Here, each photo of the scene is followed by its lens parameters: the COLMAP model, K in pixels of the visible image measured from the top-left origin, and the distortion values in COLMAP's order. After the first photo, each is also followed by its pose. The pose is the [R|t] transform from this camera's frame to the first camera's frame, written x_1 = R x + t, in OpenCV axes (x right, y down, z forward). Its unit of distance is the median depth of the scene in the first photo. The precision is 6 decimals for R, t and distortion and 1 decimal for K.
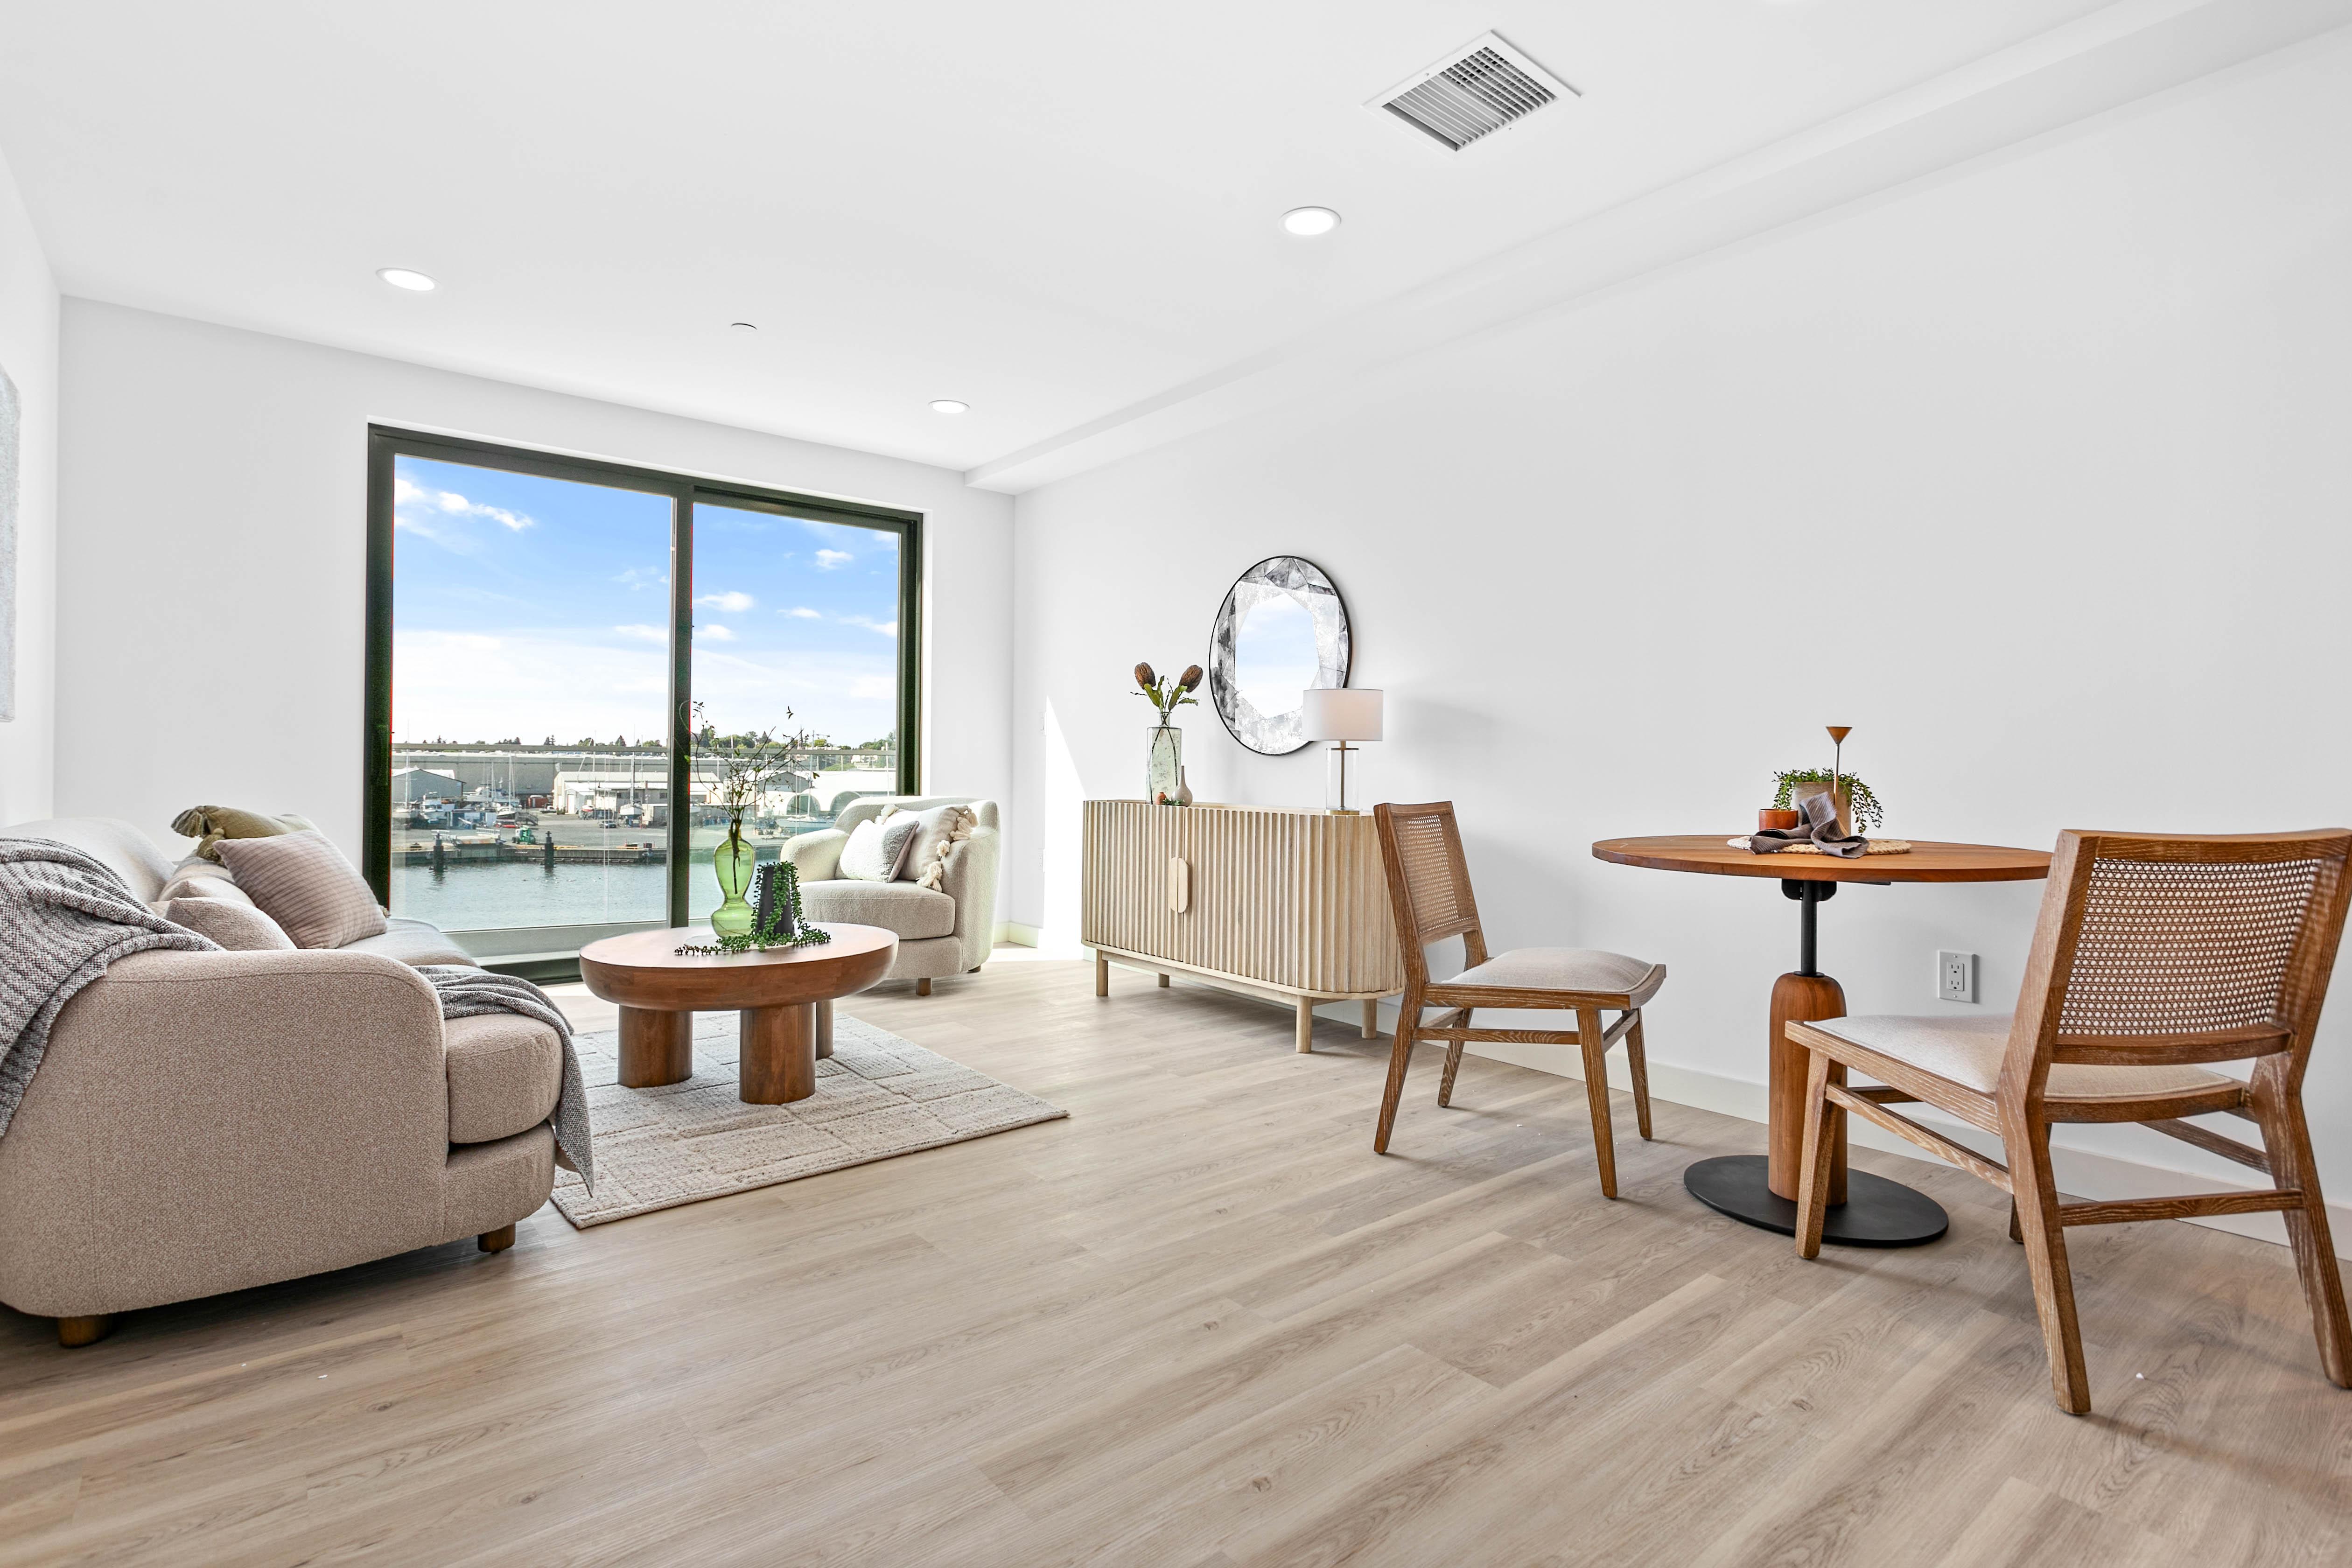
lens RADIAL K [[1136.0, 0, 1164.4], [0, 1136.0, 767.6], [0, 0, 1]] dist [-0.003609, 0.000316]
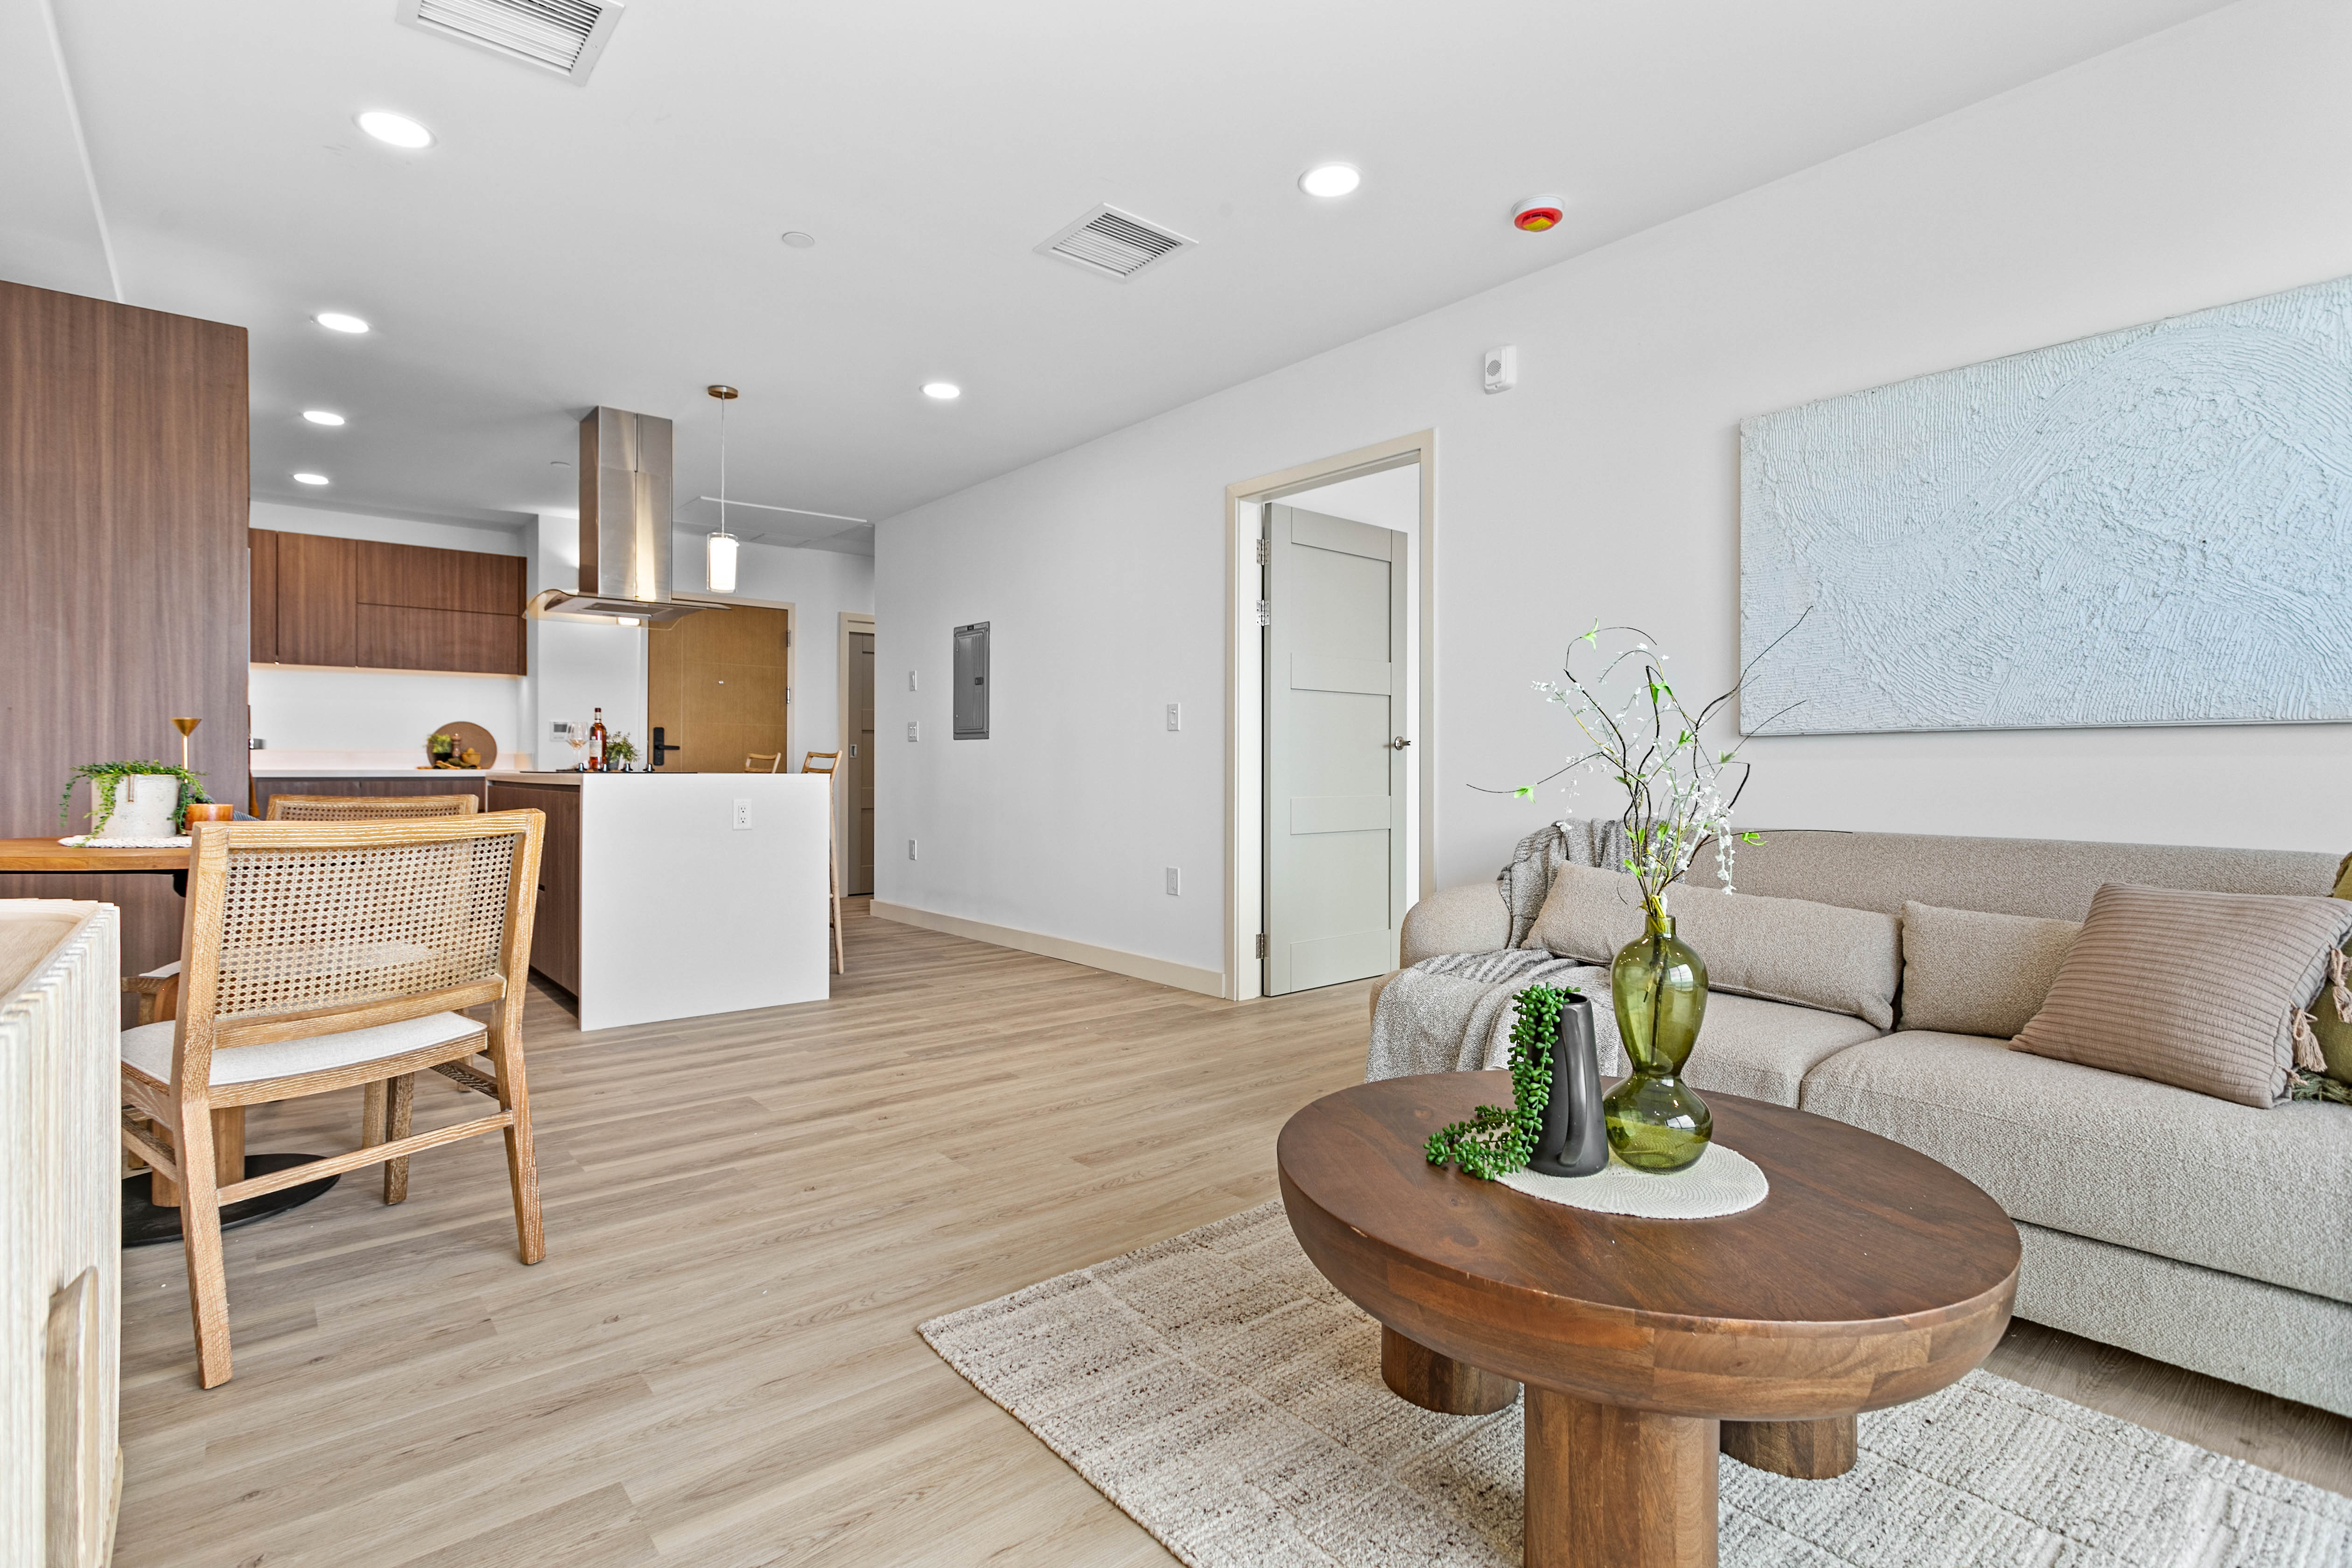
lens RADIAL K [[1117.4, 0, 1172.8], [0, 1117.4, 772.9], [0, 0, 1]] dist [0.002500, 0.000173]
pose [[-0.999726, -0.011712, -0.020250, -0.153040], [-0.011749, 0.999929, 0.001729, -0.000449], [0.020229, 0.001966, -0.999793, 1.203110]]
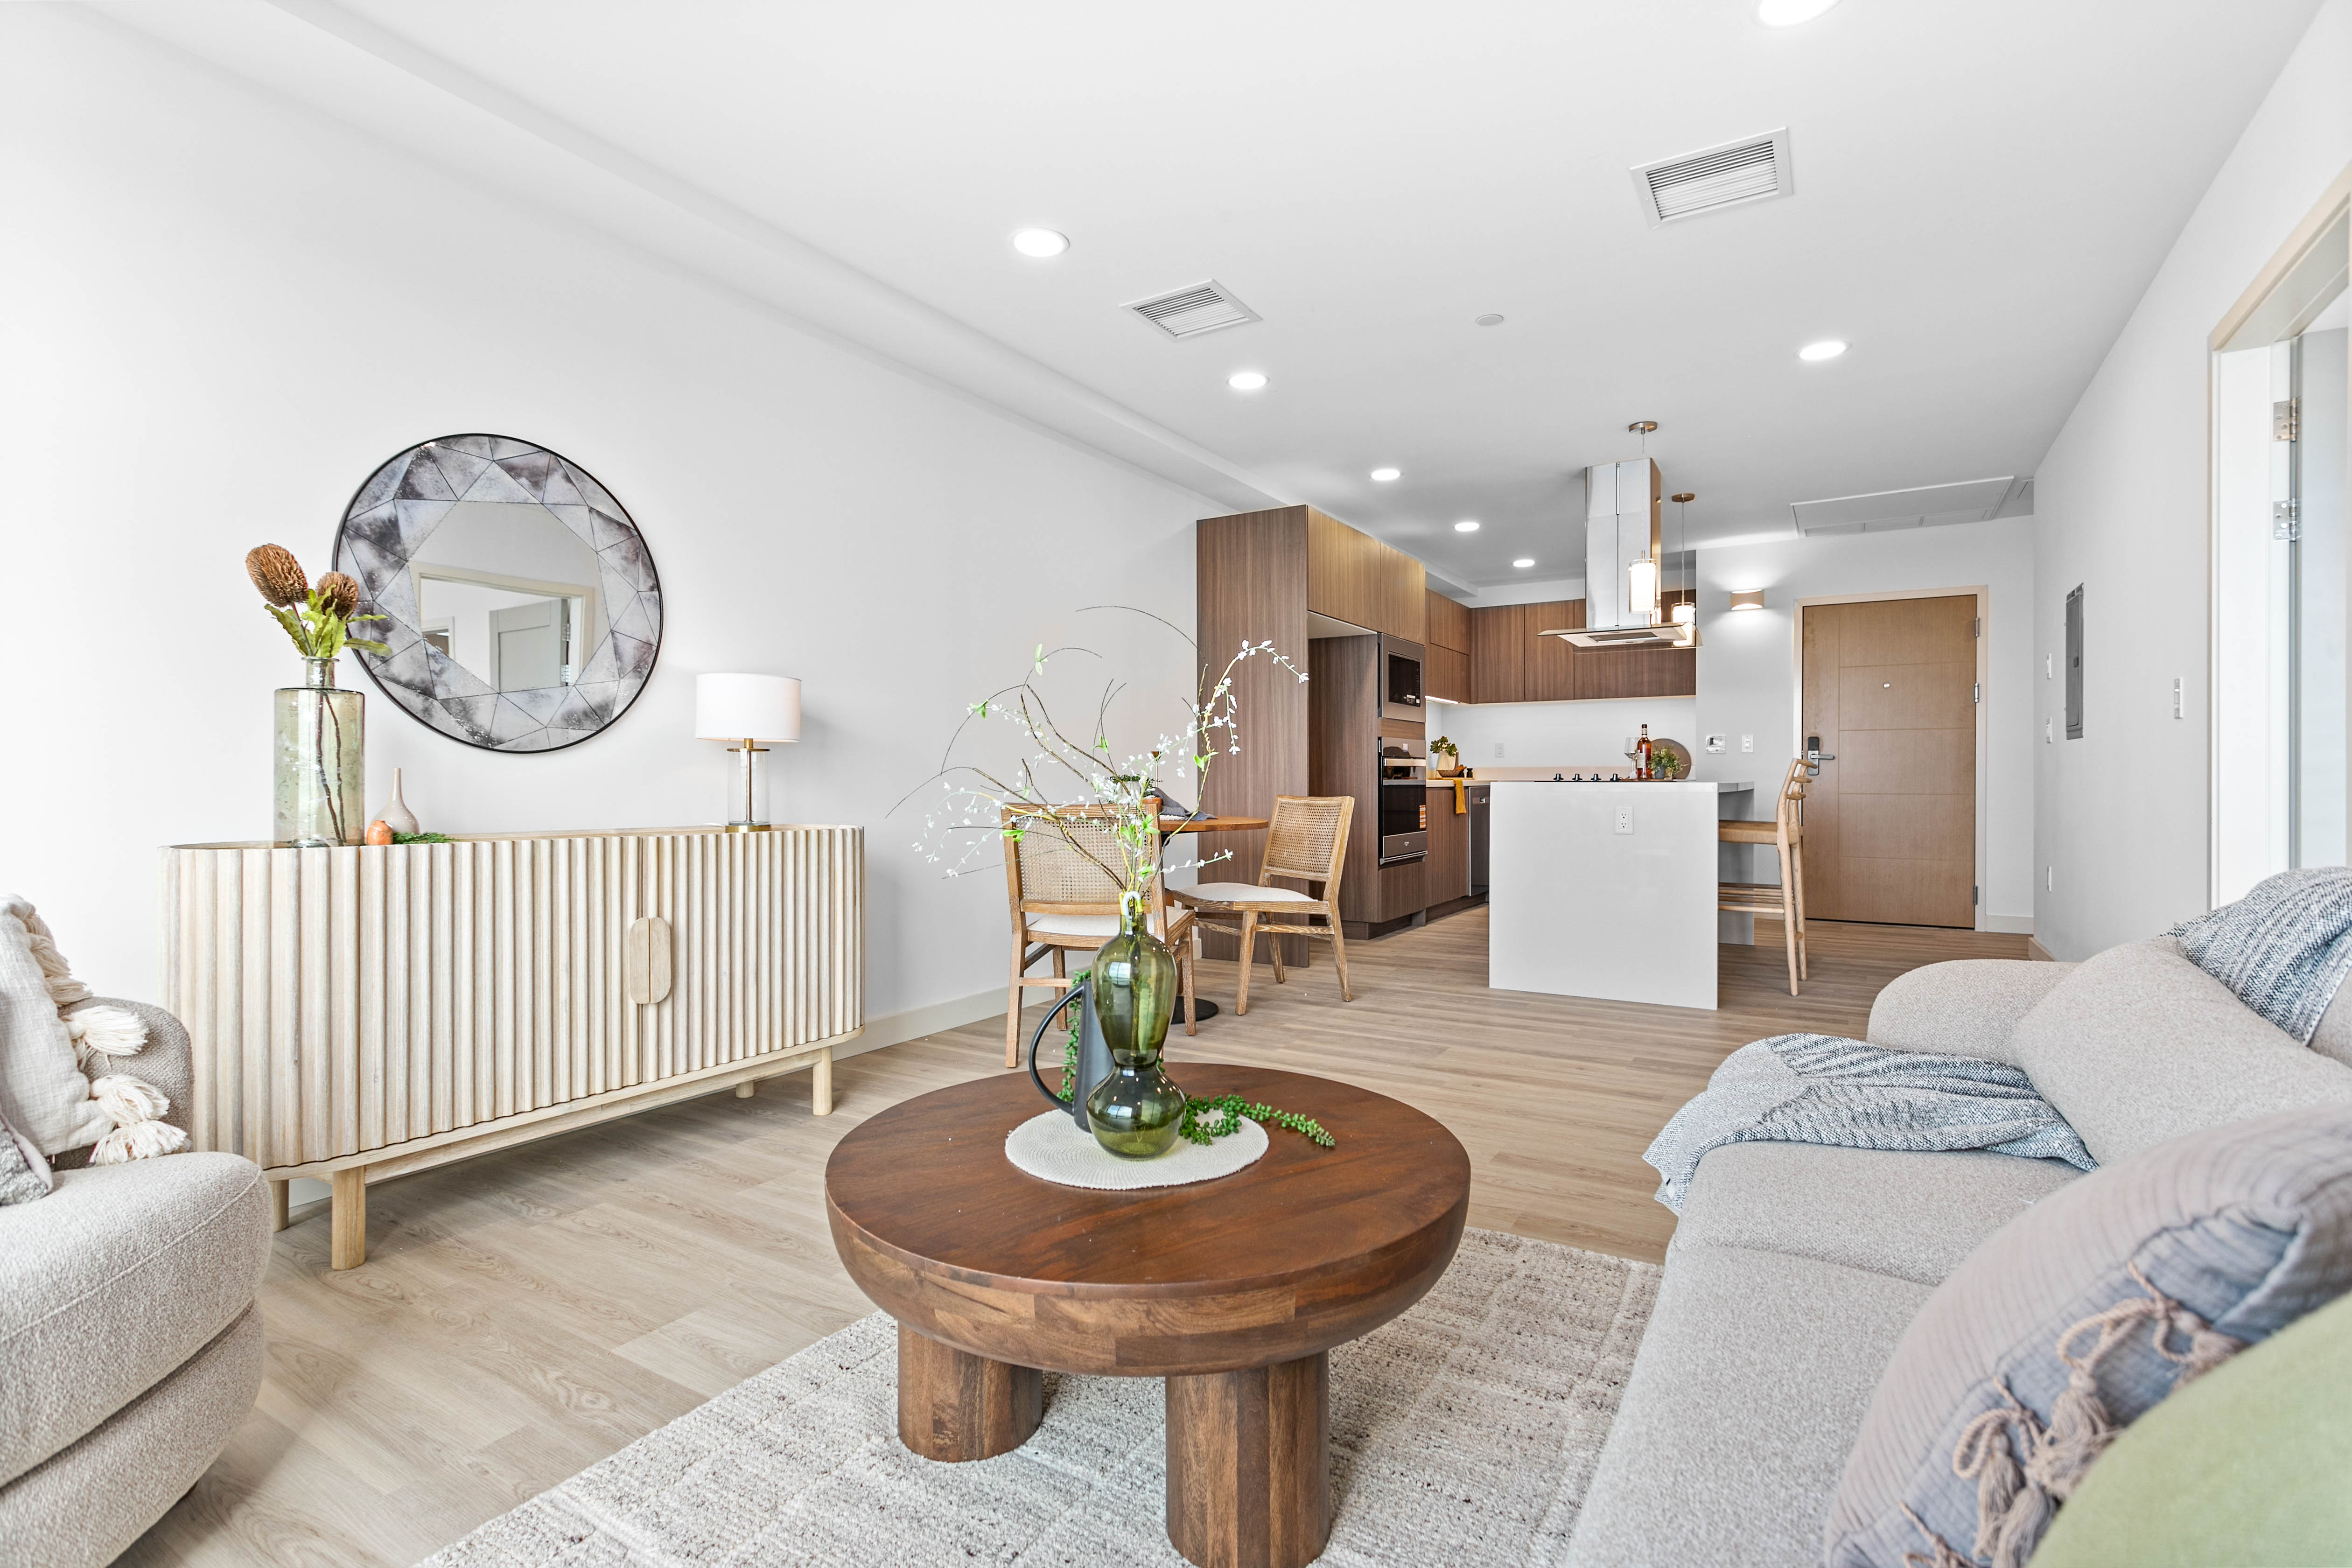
lens RADIAL K [[1111.6, 0, 1169.8], [0, 1111.6, 786.6], [0, 0, 1]] dist [0.001188, 0.000816]
pose [[-0.340025, -0.014872, 0.940299, -0.675092], [-0.004274, 0.999889, 0.014269, -0.002684], [-0.940407, 0.000833, -0.340051, 0.960804]]
